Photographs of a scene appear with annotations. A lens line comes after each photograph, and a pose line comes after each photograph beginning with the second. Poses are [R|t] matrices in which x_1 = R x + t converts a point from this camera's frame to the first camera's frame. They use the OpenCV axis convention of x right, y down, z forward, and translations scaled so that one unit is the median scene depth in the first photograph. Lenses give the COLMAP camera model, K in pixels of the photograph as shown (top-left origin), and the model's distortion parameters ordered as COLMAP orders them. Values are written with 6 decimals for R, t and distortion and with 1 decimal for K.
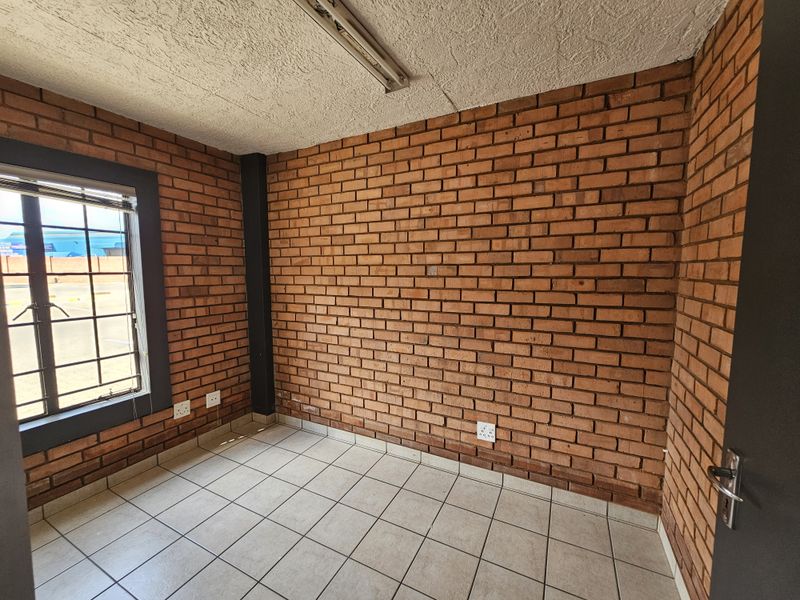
lens RADIAL K [[326.9, 0, 397.5], [0, 326.9, 302.9], [0, 0, 1]] dist [0.001059, 0.000300]
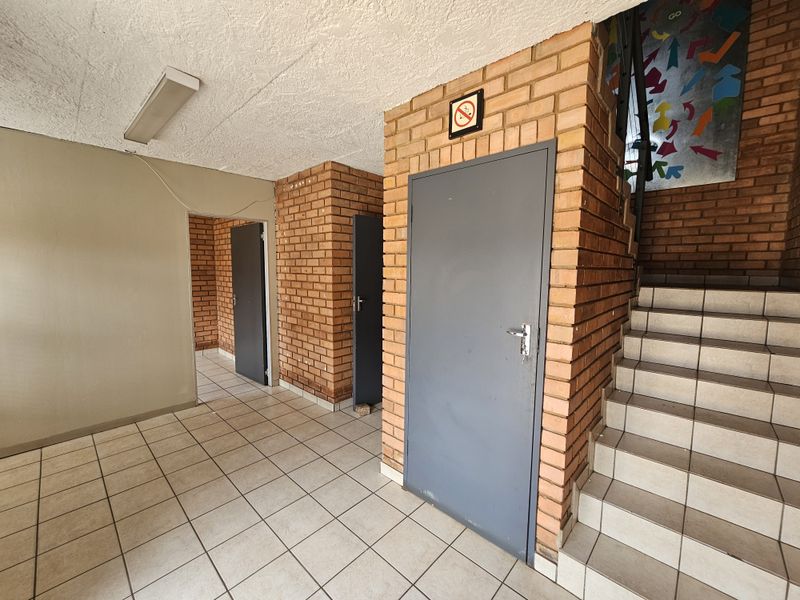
lens RADIAL K [[326.9, 0, 396.4], [0, 326.9, 297.6], [0, 0, 1]] dist [0.001059, 0.000300]
pose [[0.260501, -0.083446, 0.961861, -1.801264], [0.078486, 0.994791, 0.065047, 0.122935], [-0.962278, 0.058548, 0.265693, -1.560501]]
